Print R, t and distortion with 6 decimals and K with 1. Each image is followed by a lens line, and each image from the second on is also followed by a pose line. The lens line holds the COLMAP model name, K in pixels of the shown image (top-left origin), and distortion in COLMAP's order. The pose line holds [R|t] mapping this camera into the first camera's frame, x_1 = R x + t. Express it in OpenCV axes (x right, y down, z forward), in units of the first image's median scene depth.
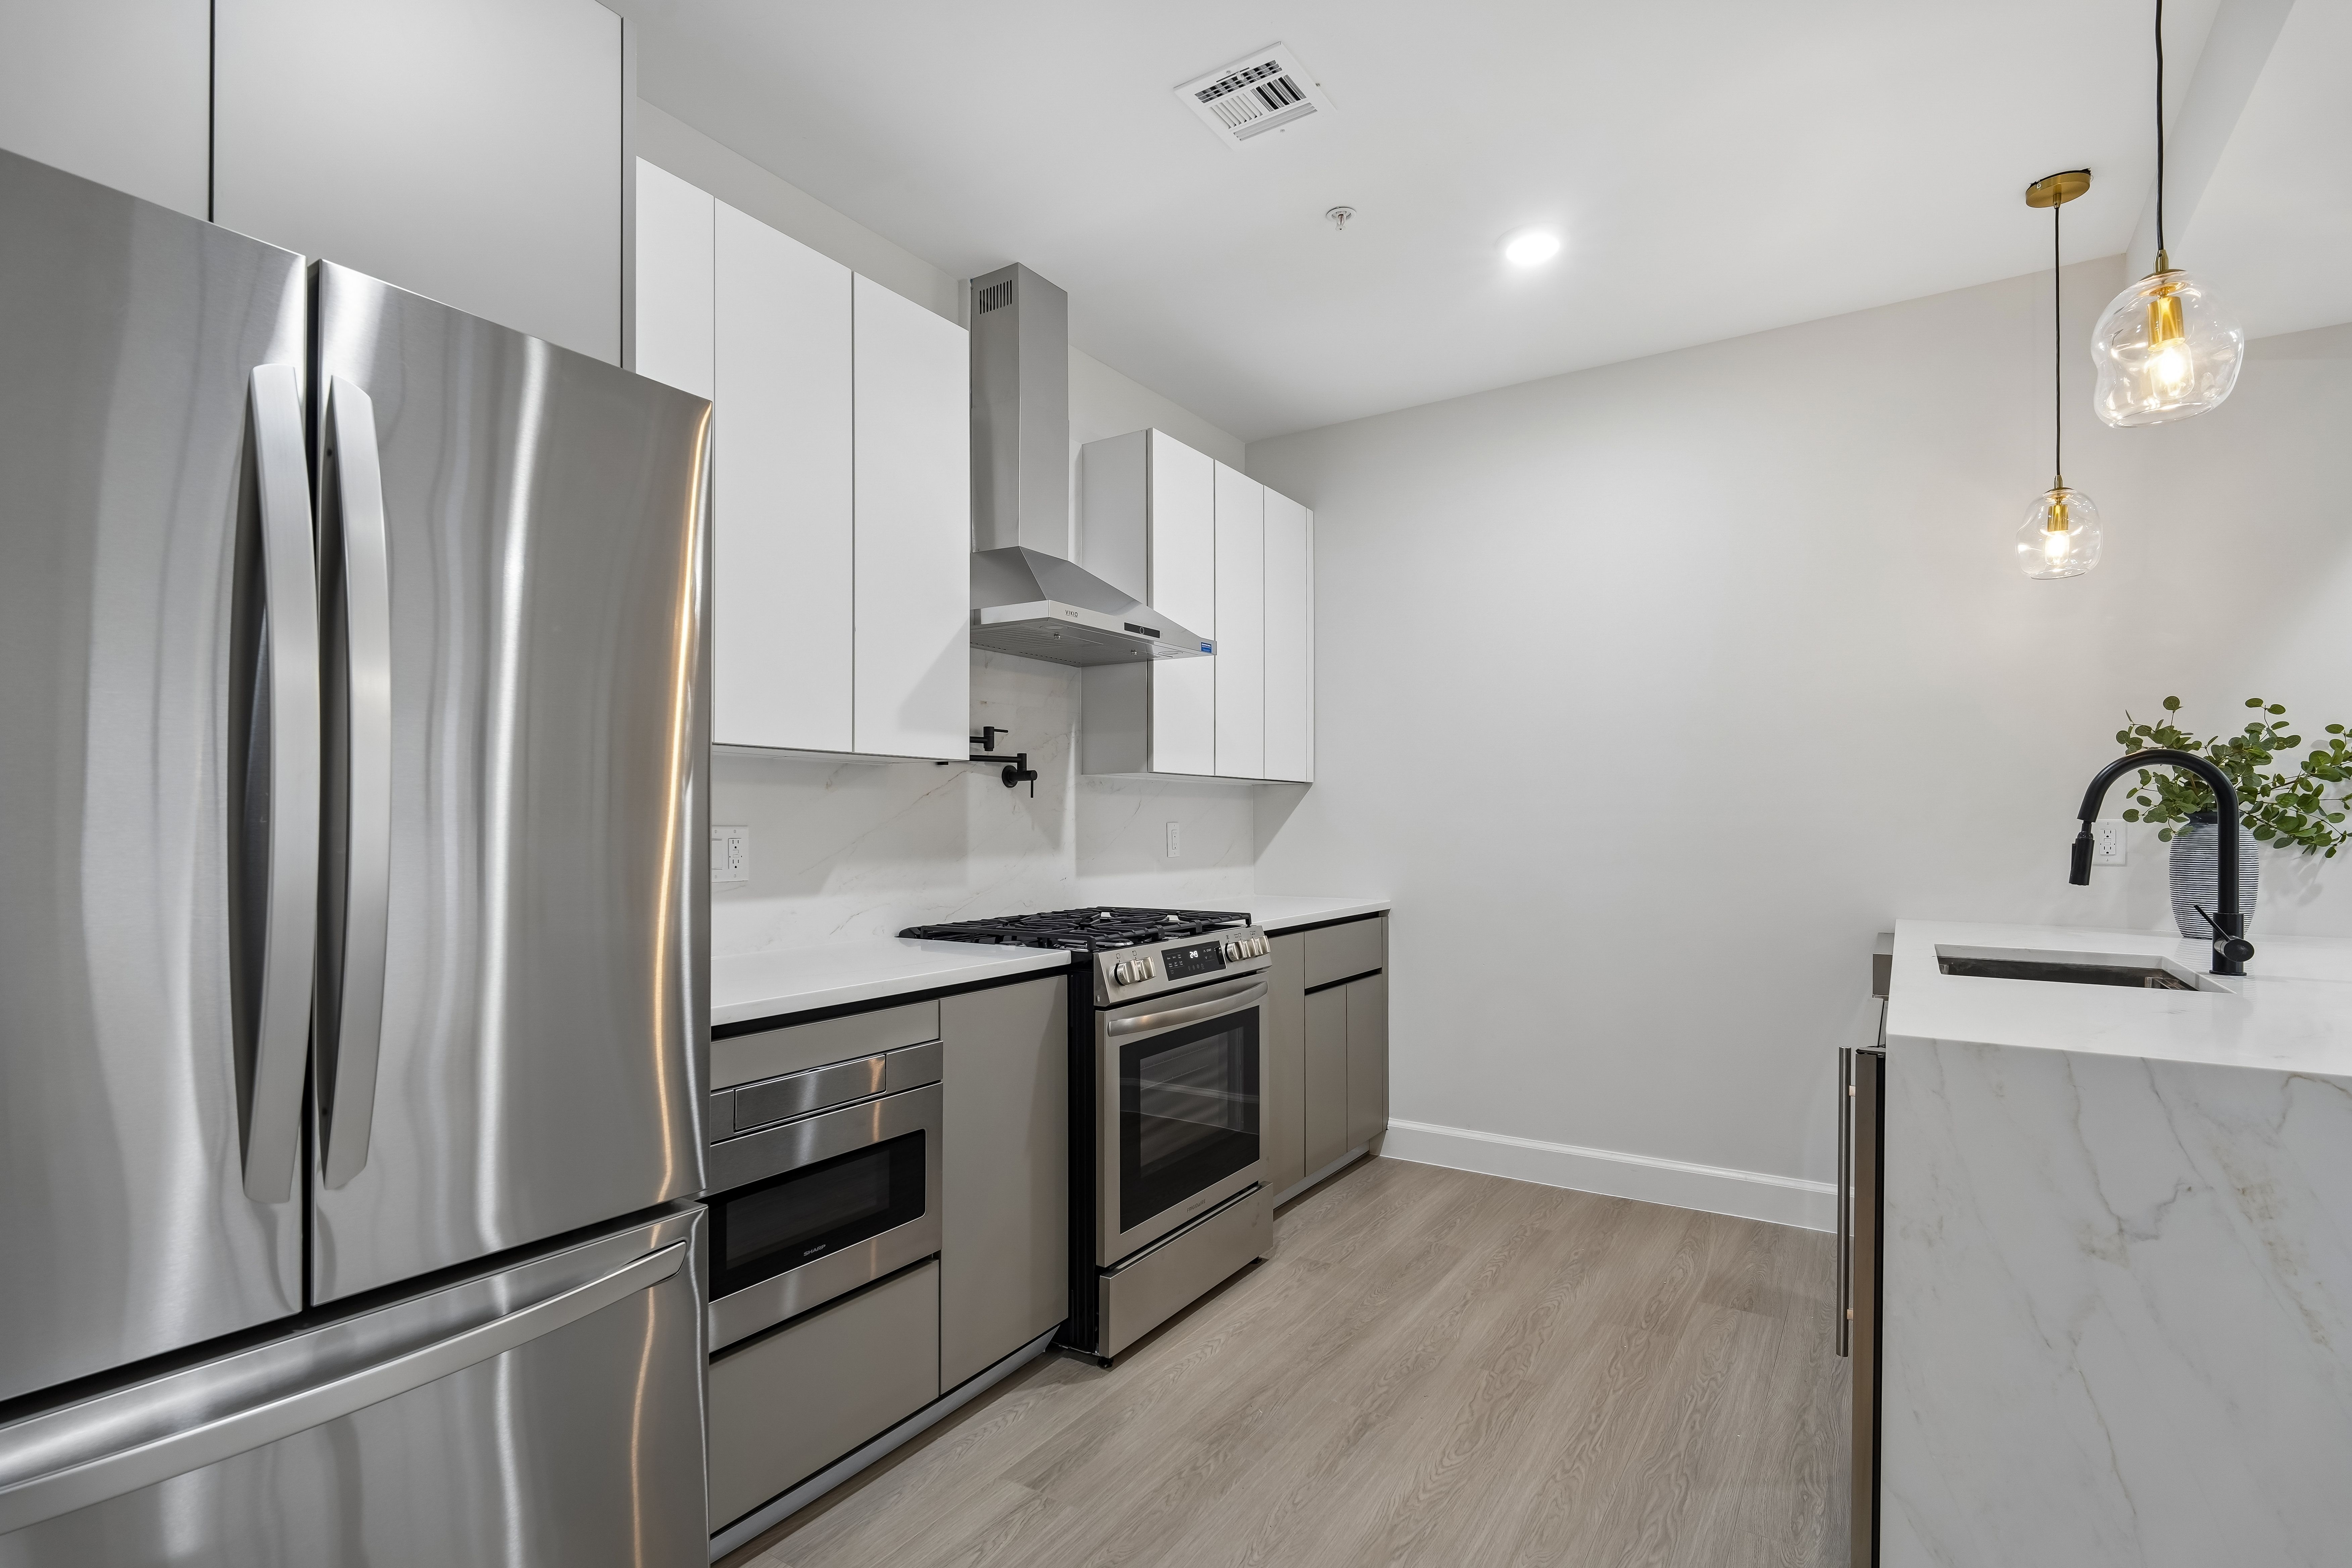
lens RADIAL K [[1101.1, 0, 1192.2], [0, 1101.1, 822.7], [0, 0, 1]] dist [0.001493, -0.005132]
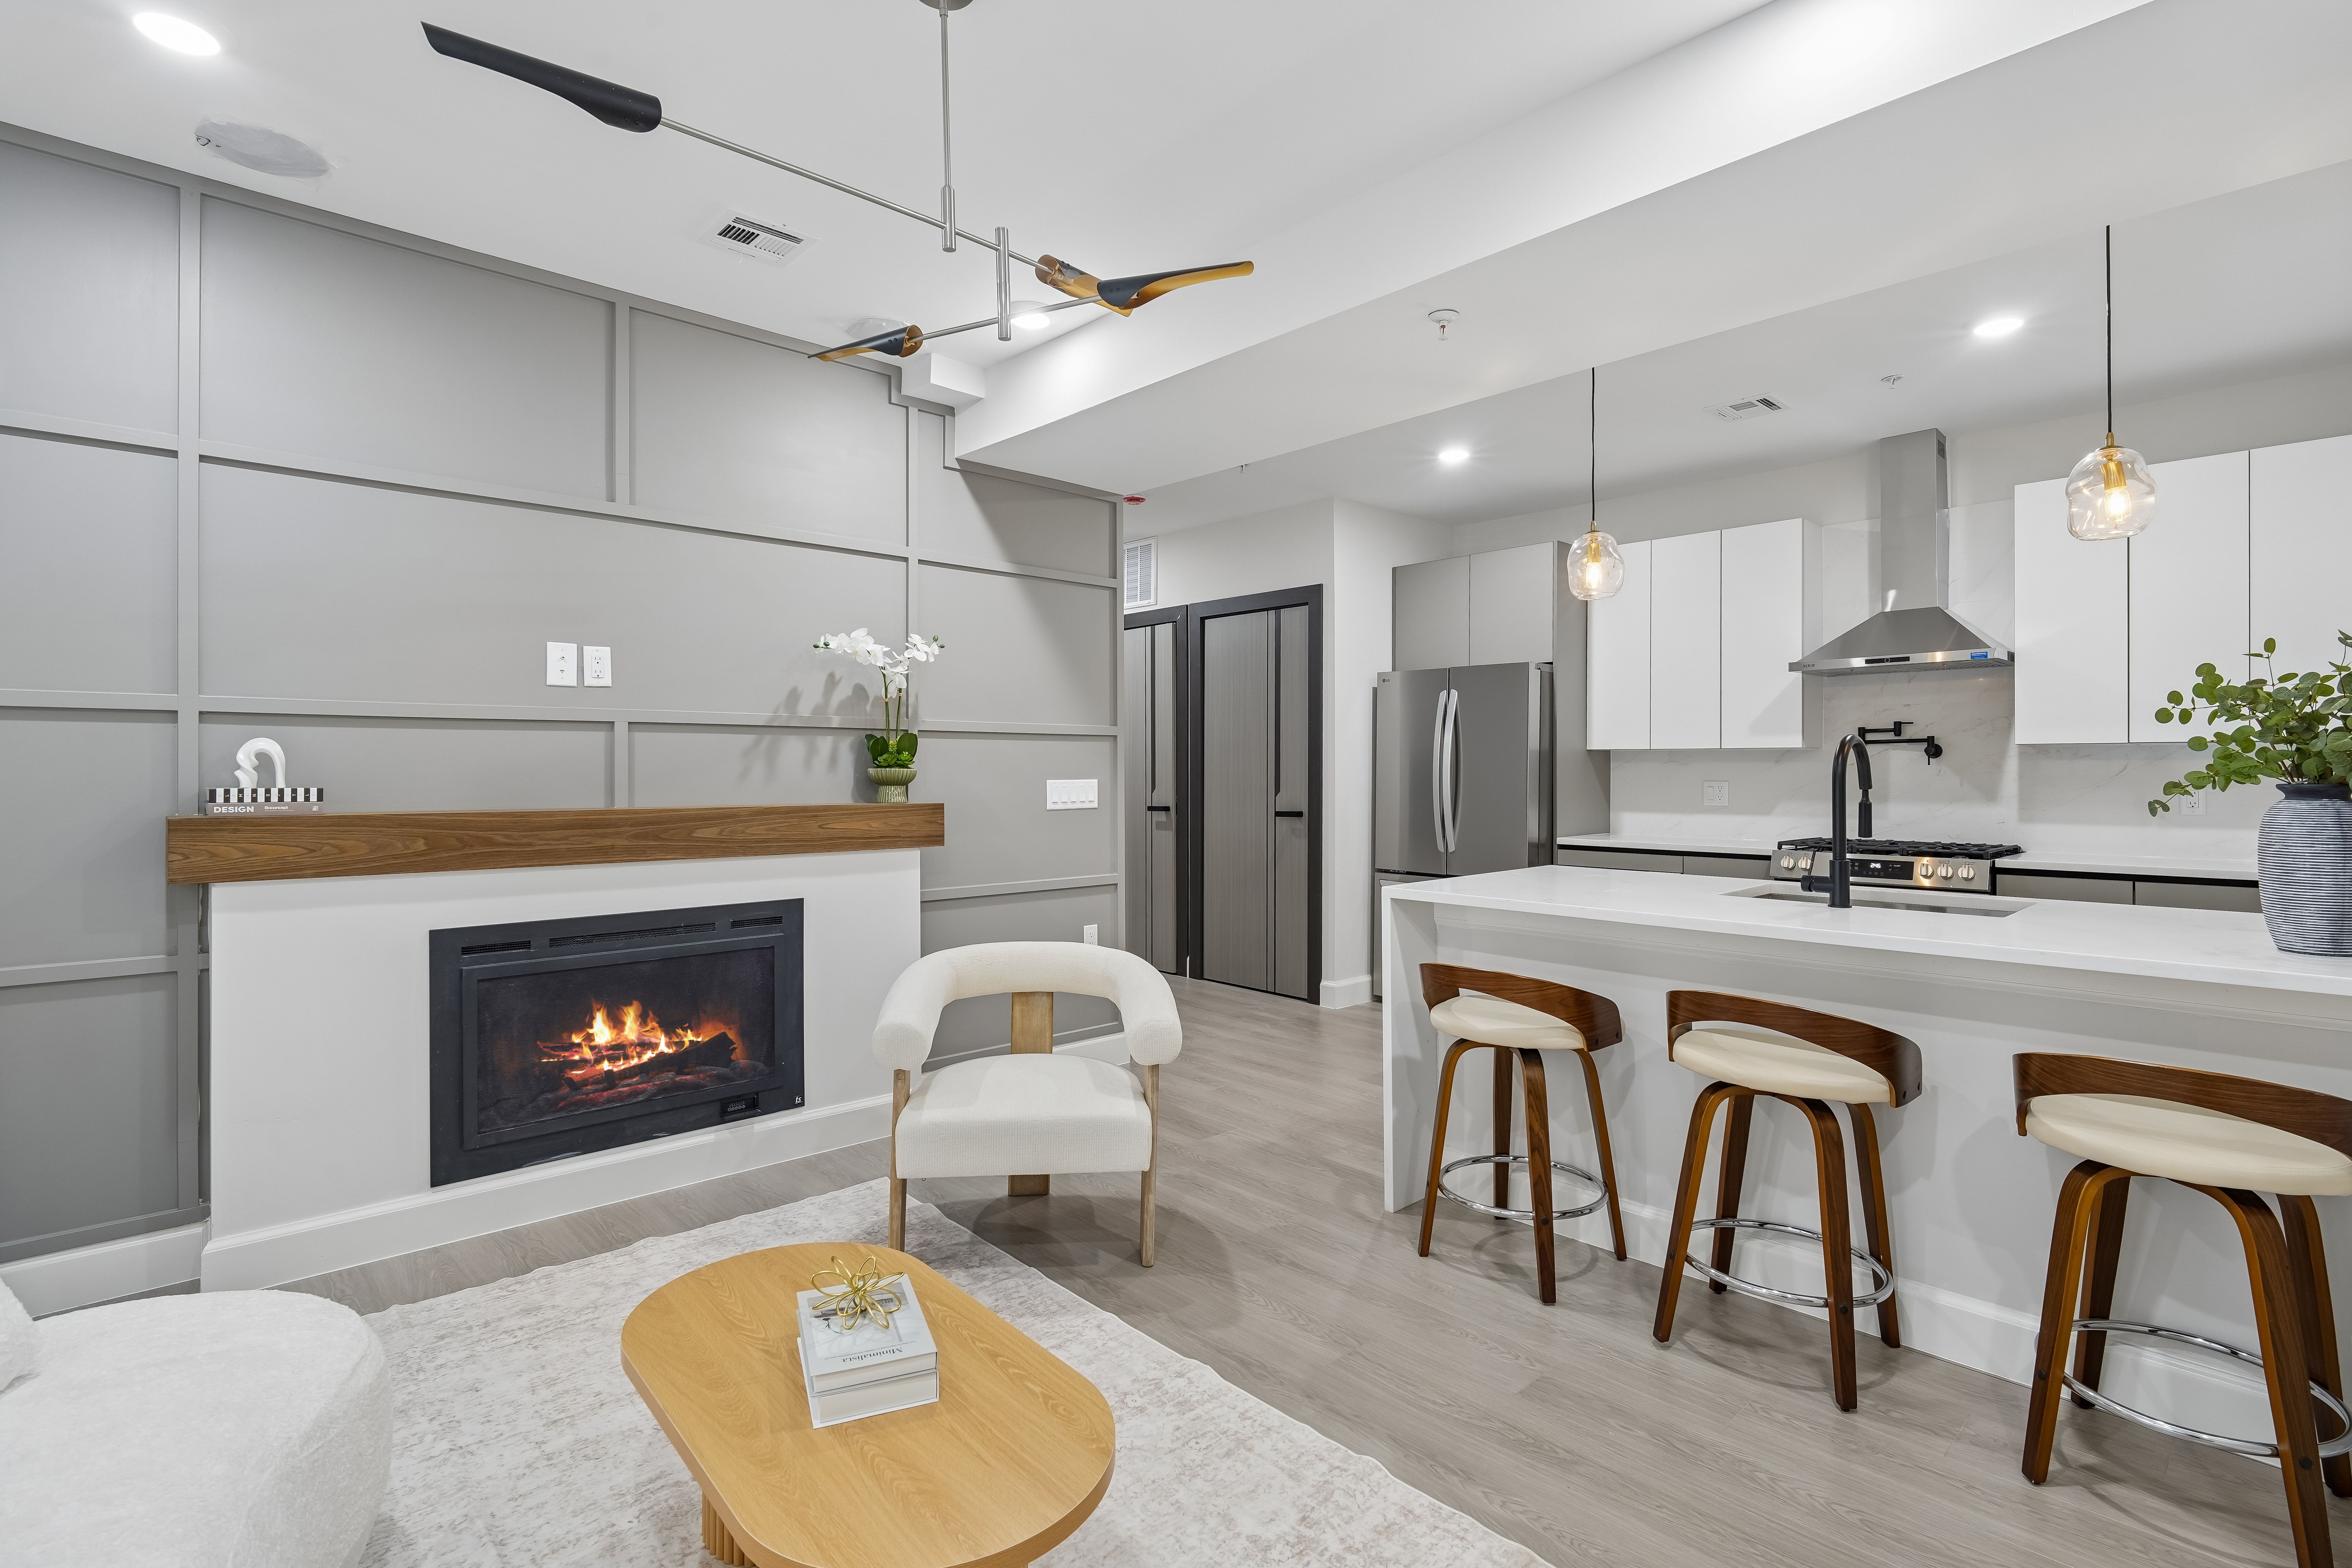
lens RADIAL K [[1101.1, 0, 1180.8], [0, 1101.1, 772.7], [0, 0, 1]] dist [0.001493, -0.005132]
pose [[-0.242661, 0.002883, -0.970107, 1.852683], [-0.000408, 0.999995, 0.003074, -0.019350], [0.970111, 0.001142, -0.242659, 0.429166]]
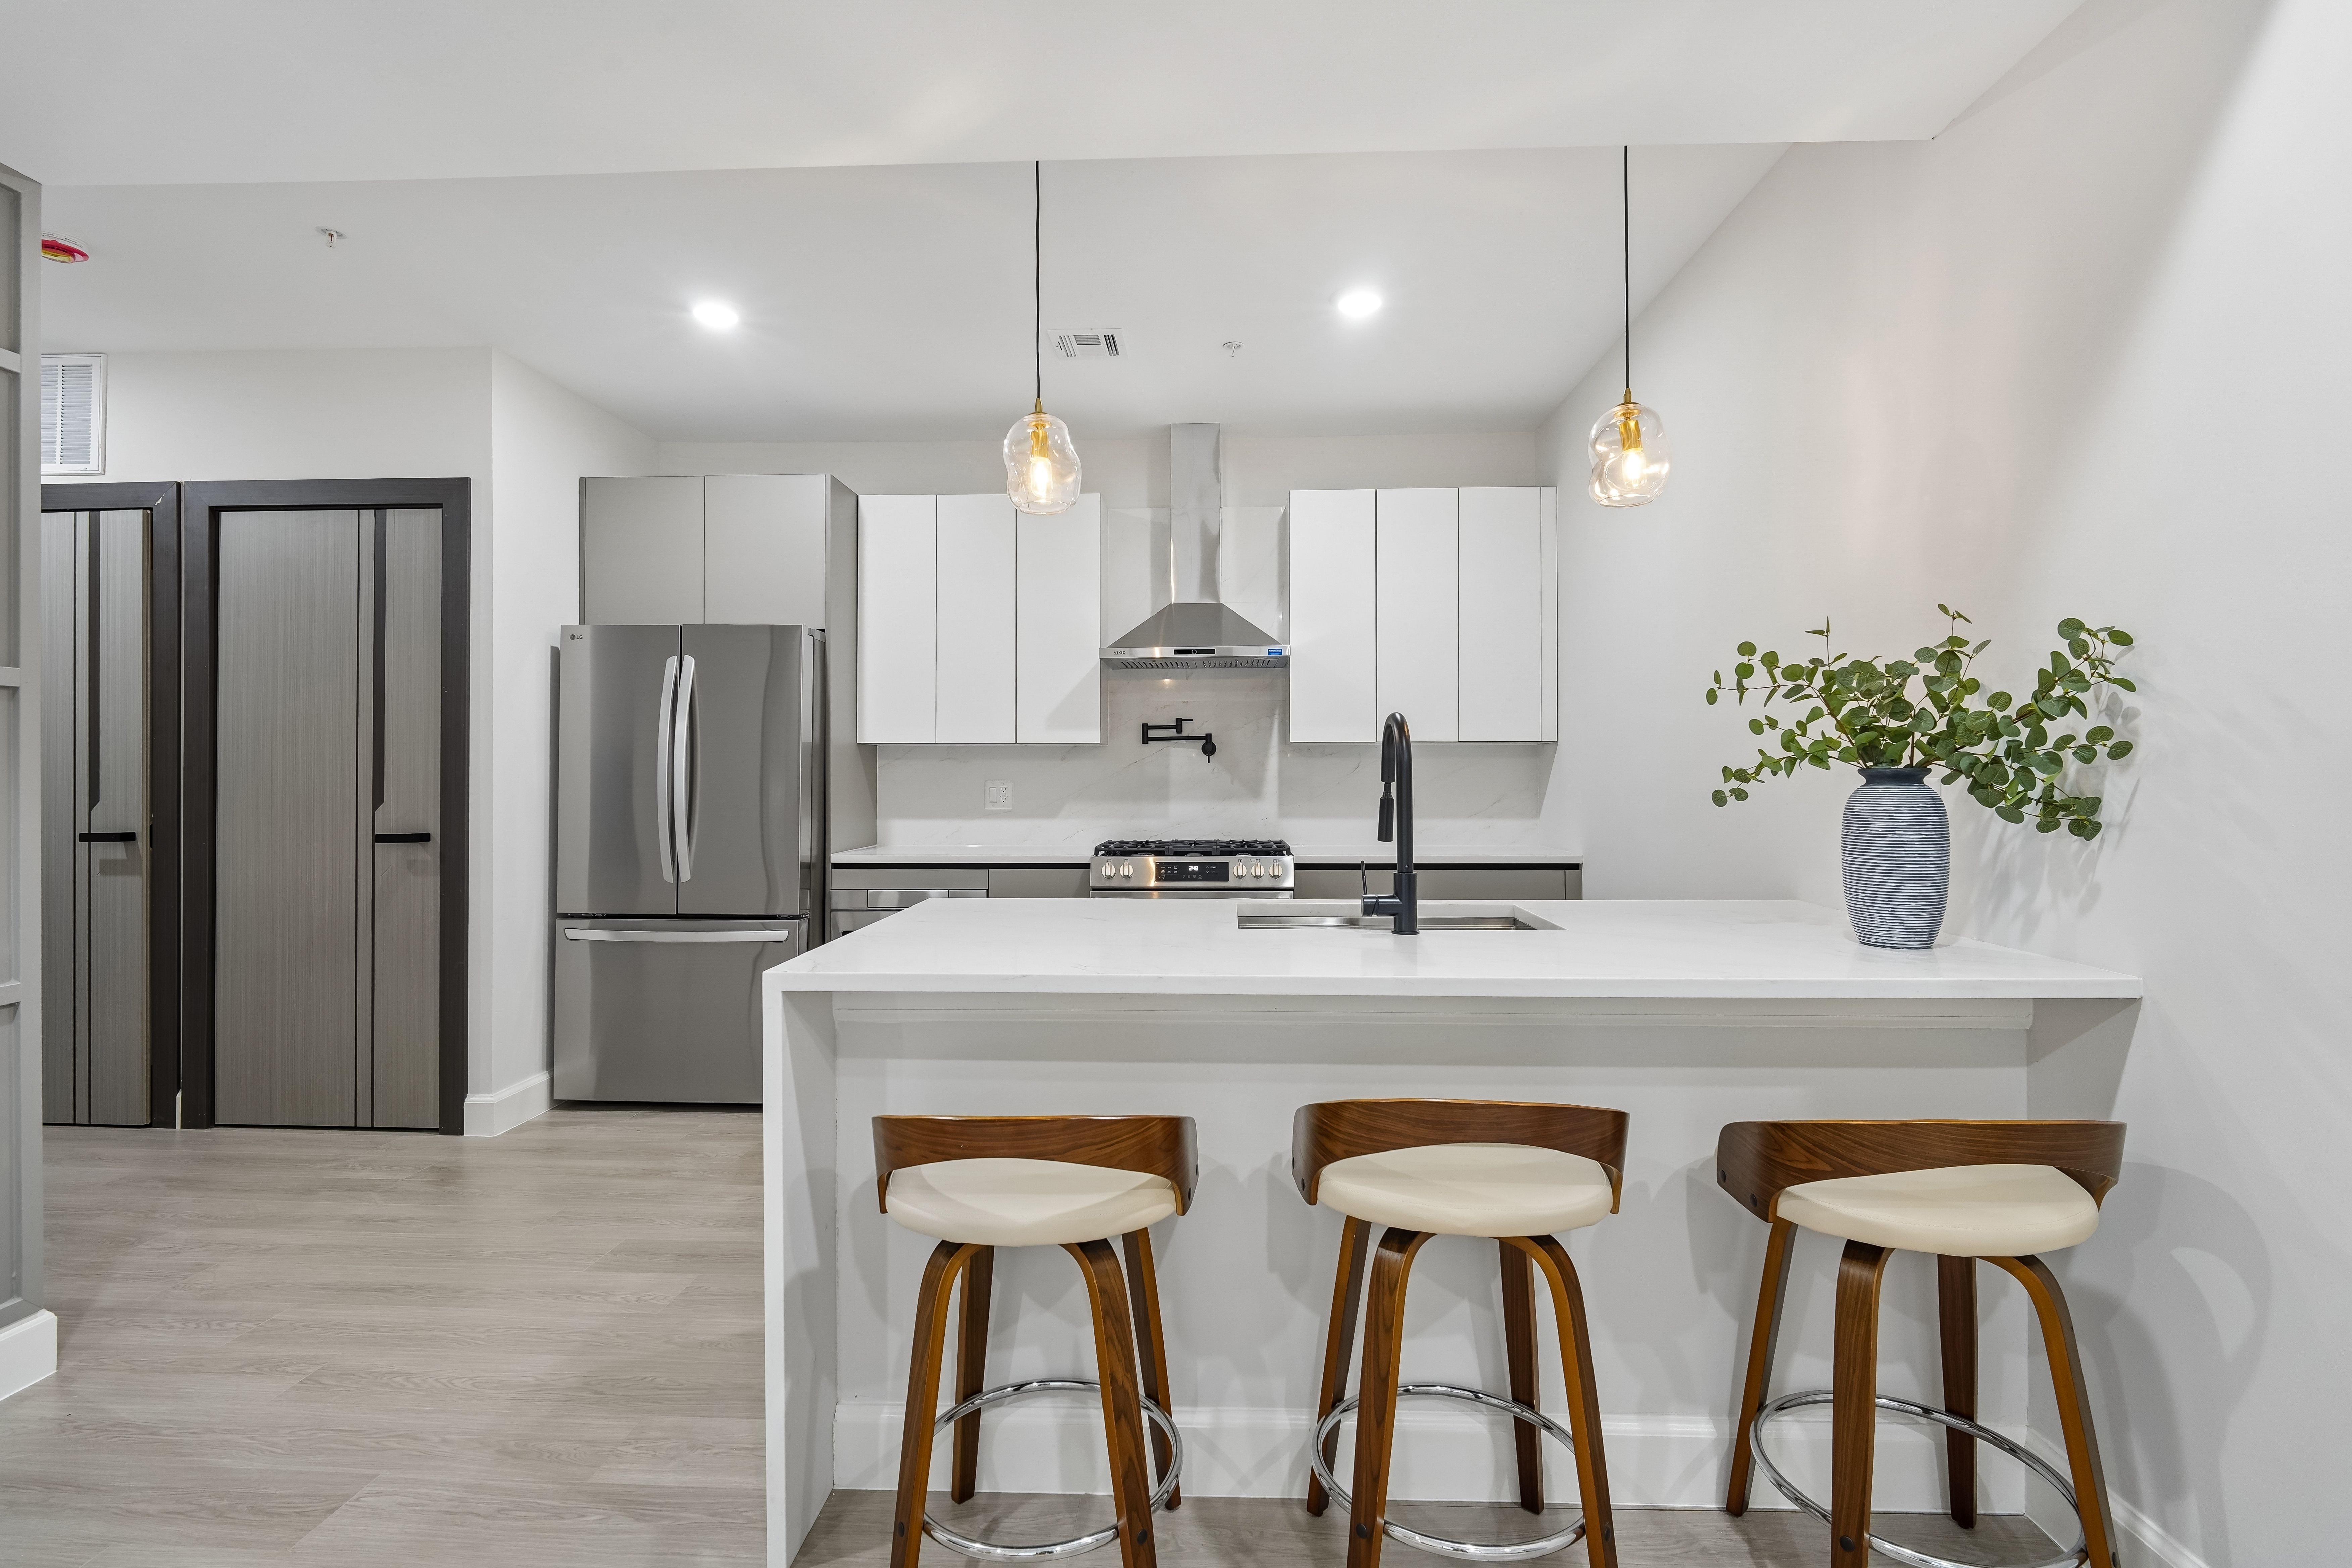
lens RADIAL K [[1101.1, 0, 1173.8], [0, 1101.1, 766.4], [0, 0, 1]] dist [0.001493, -0.005132]
pose [[0.505536, -0.008149, -0.862767, 1.318871], [0.001608, 0.999963, -0.008503, -0.005729], [0.862804, 0.002911, 0.505530, 0.233942]]
